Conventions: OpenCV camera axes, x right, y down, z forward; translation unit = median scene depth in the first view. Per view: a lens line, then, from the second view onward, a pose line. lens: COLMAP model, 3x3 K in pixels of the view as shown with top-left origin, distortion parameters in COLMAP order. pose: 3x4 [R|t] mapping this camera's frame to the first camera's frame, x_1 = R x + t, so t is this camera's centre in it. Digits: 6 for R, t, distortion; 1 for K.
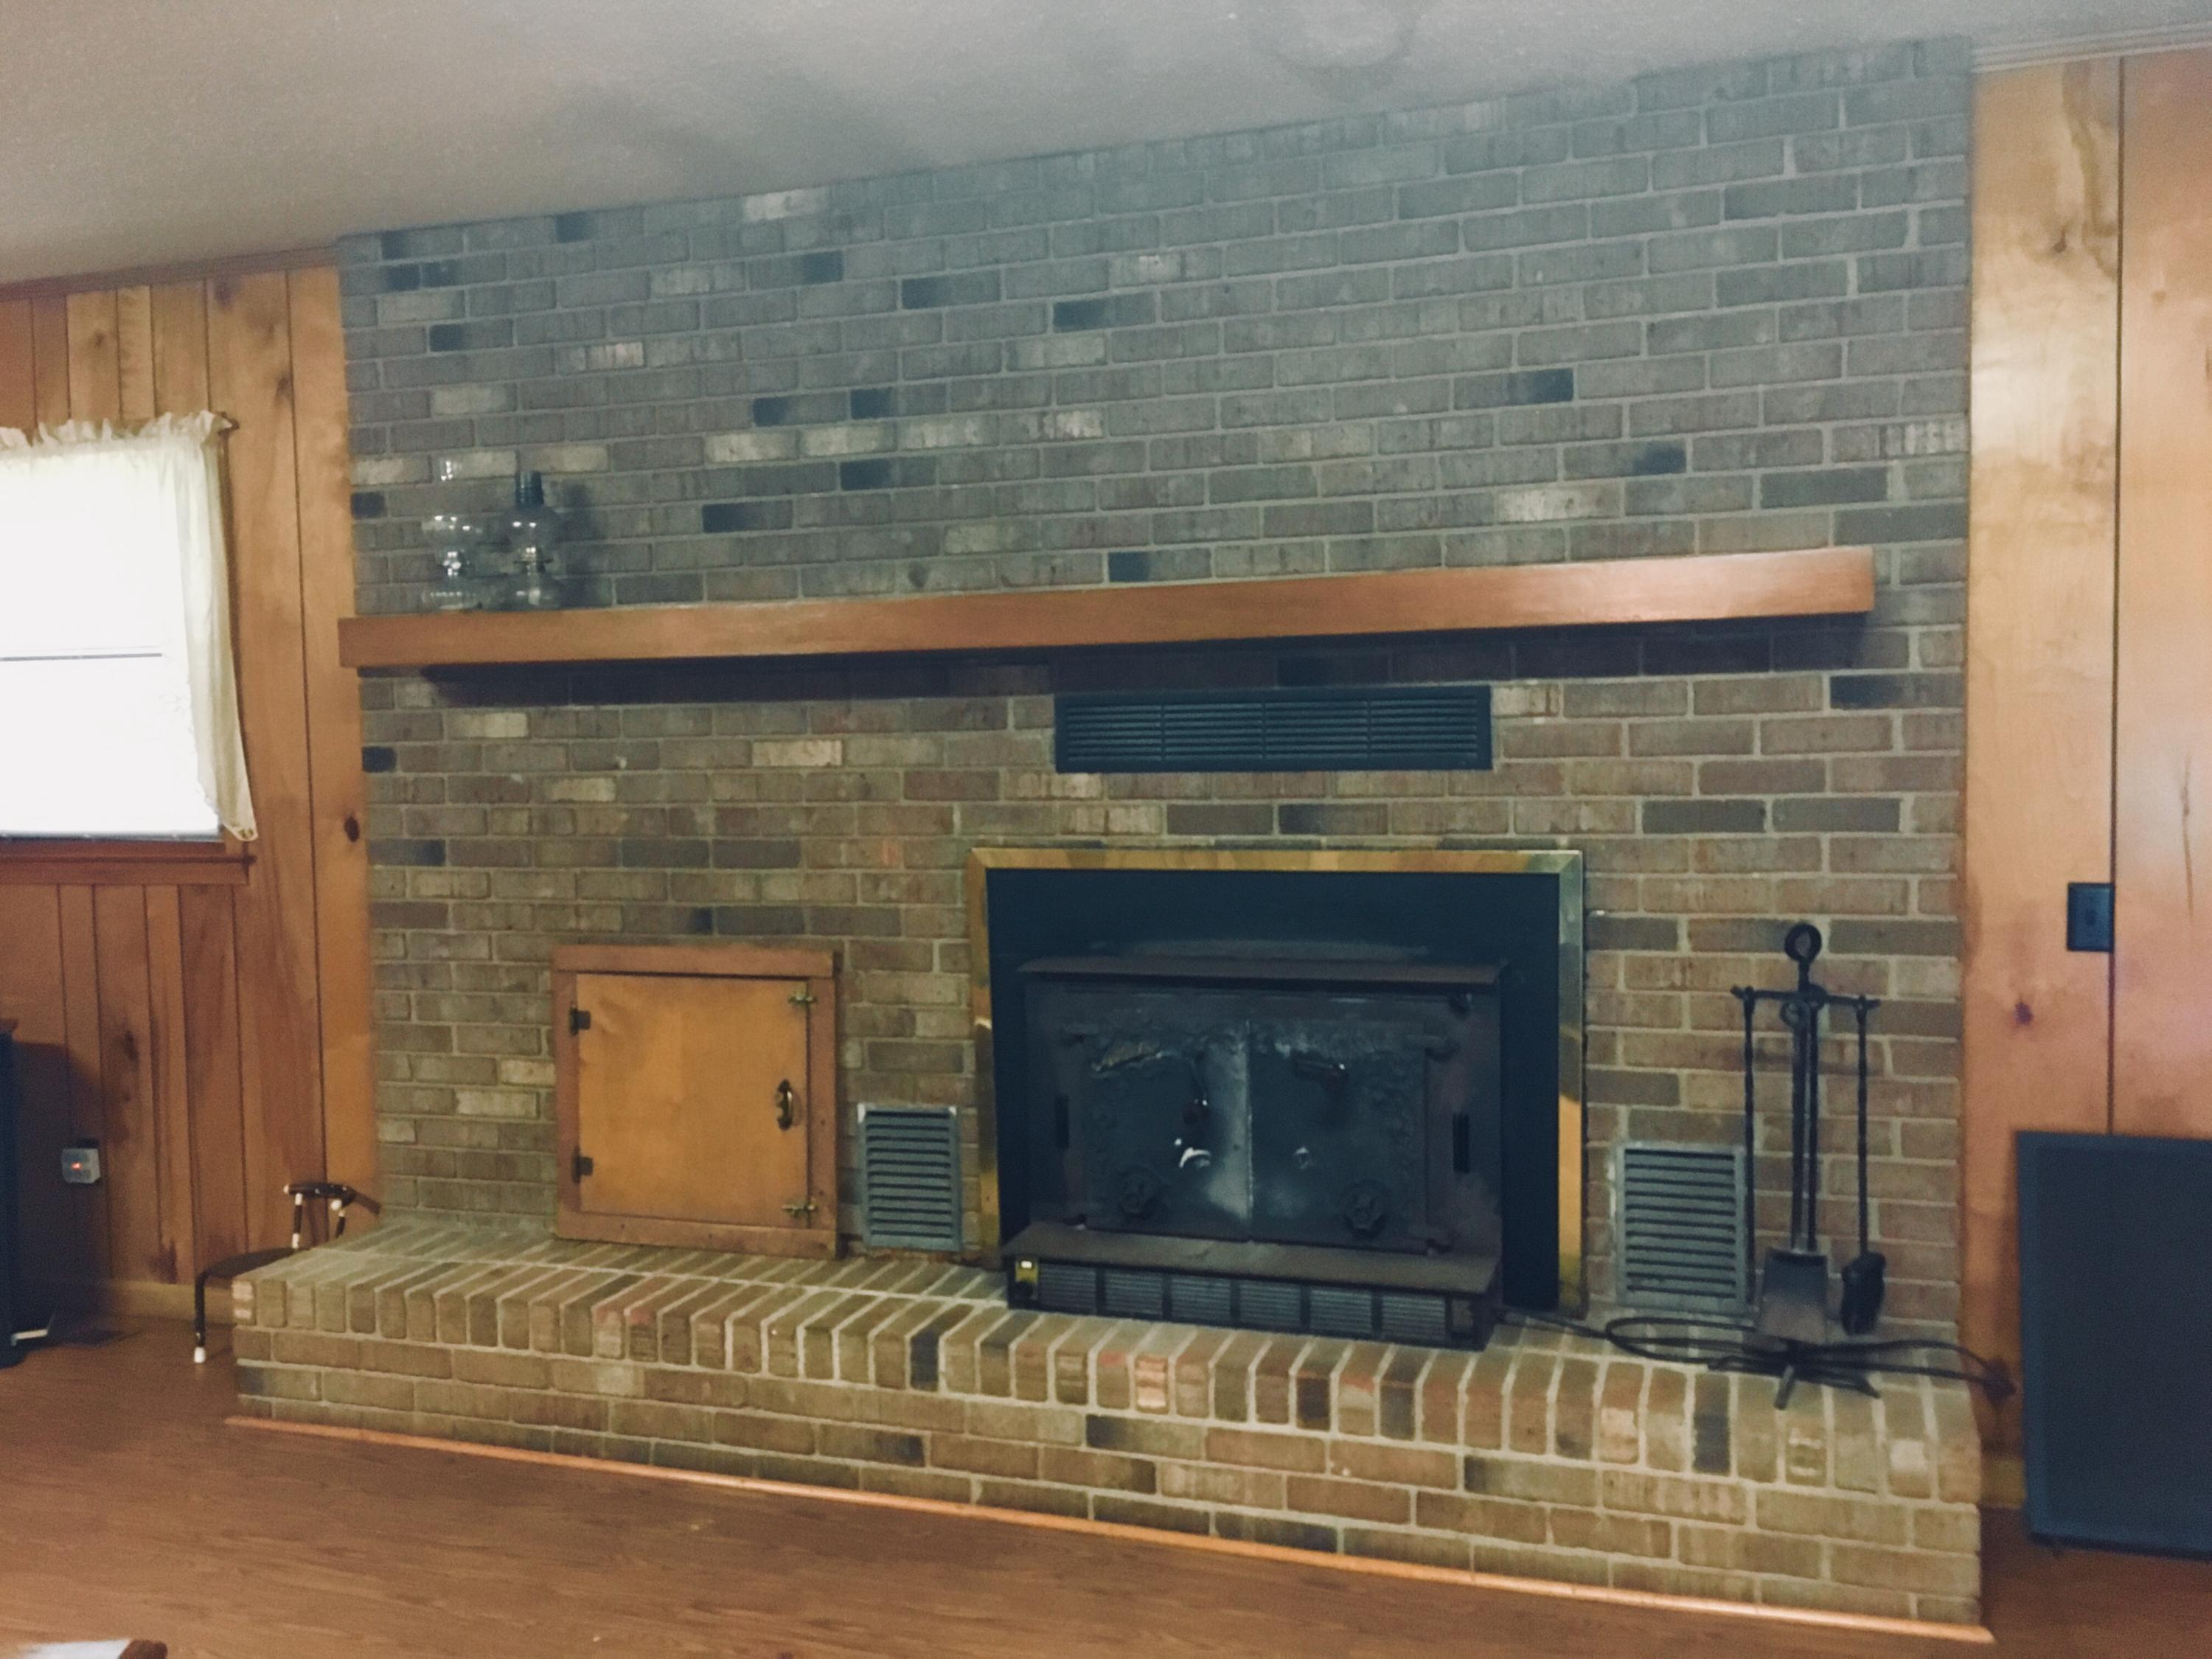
lens RADIAL K [[1894.5, 0, 1106.0], [0, 1894.5, 829.5], [0, 0, 1]] dist [0.092471, -0.142000]
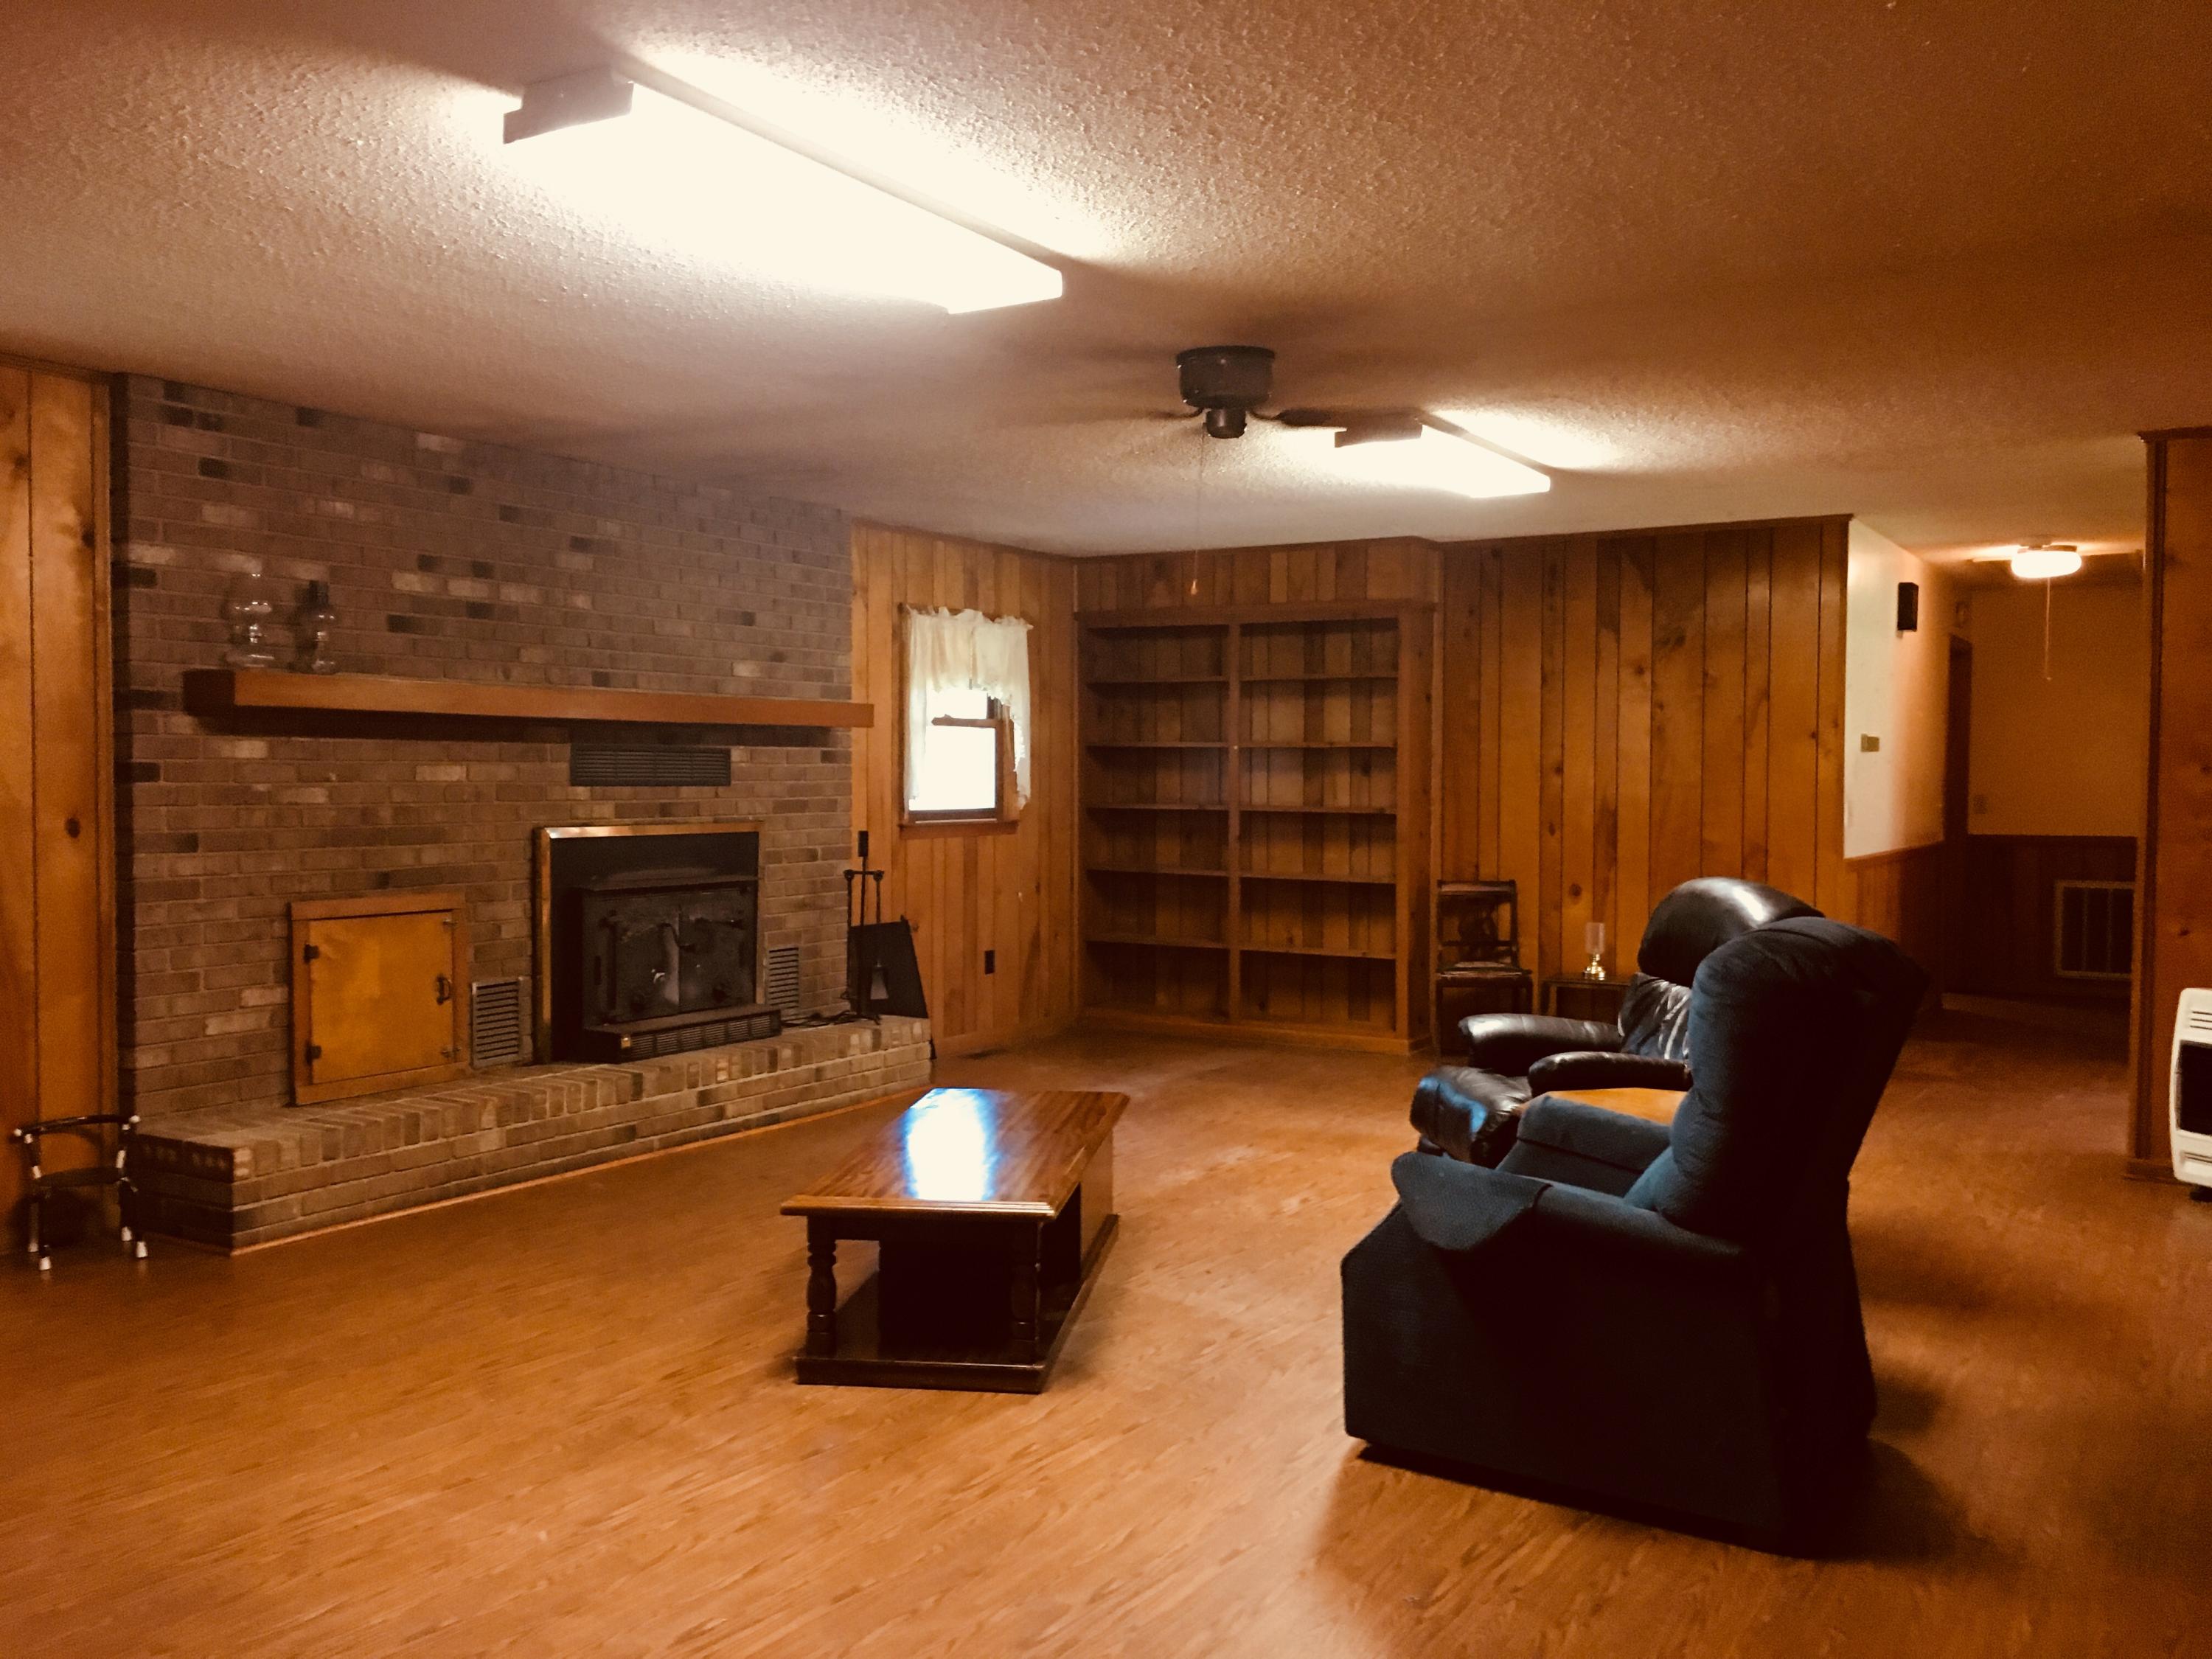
lens RADIAL K [[1894.5, 0, 1106.0], [0, 1894.5, 829.5], [0, 0, 1]] dist [0.092471, -0.142000]
pose [[0.211314, -0.010058, 0.977366, -1.759795], [0.040900, 0.999162, 0.001440, 0.031398], [-0.976562, 0.039670, 0.211549, 0.100468]]
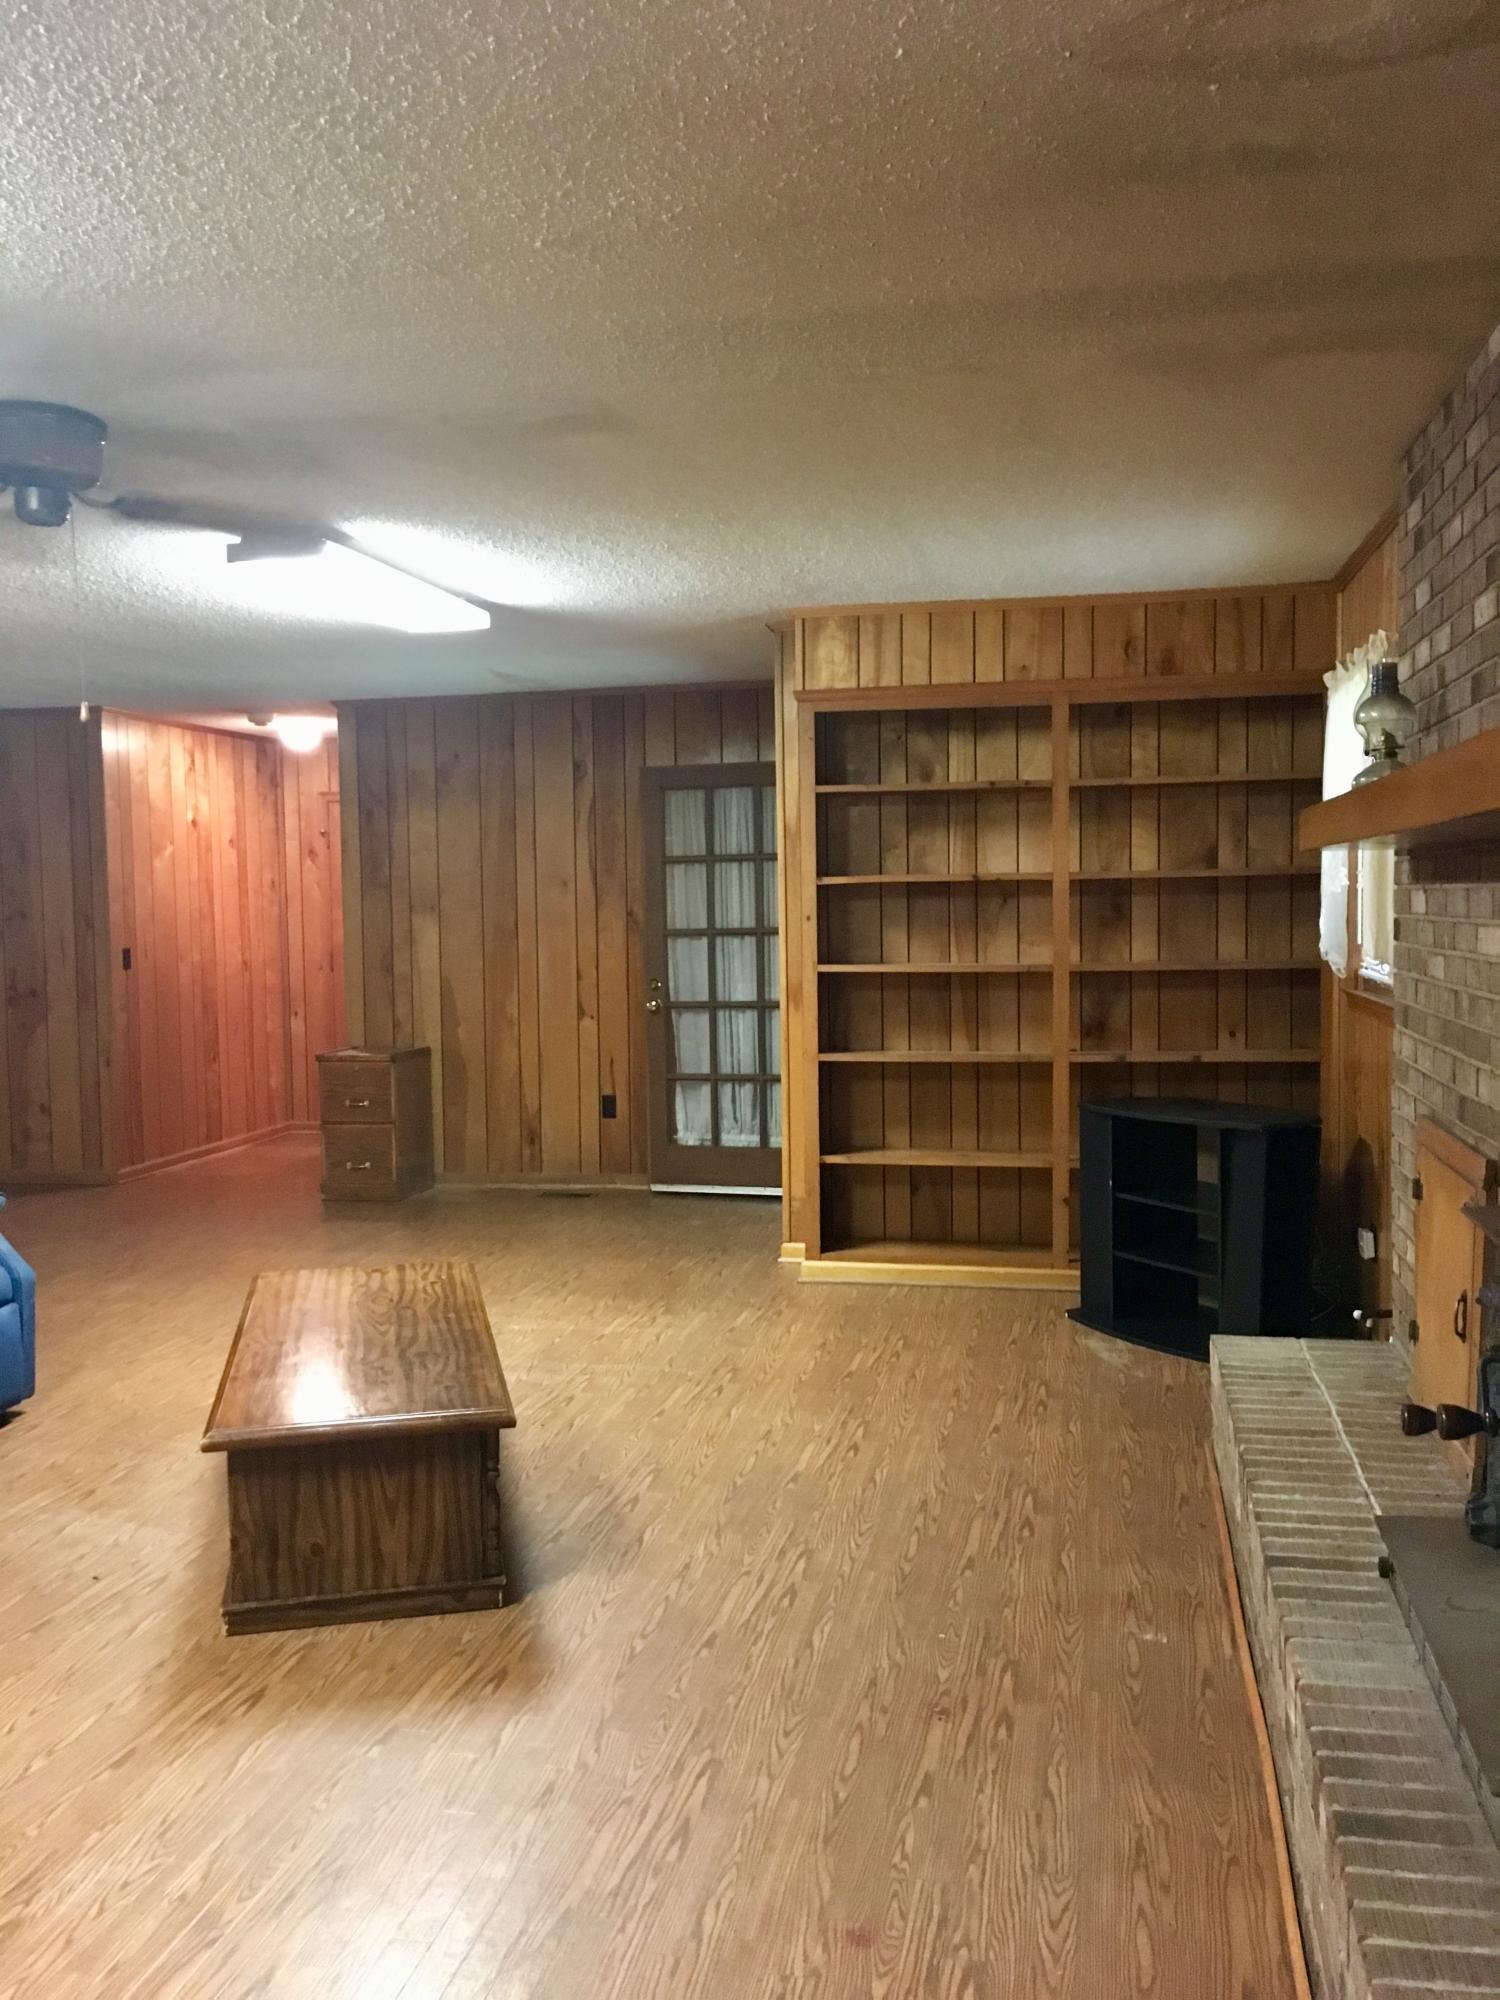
lens RADIAL K [[1724.9, 0, 750.0], [0, 1724.9, 1000.0], [0, 0, 1]] dist [0.063233, -0.001373]
pose [[0.125743, 0.074312, -0.989276, 0.668266], [-0.036795, 0.996854, 0.070205, -0.061560], [0.991380, 0.027573, 0.128082, 0.575594]]
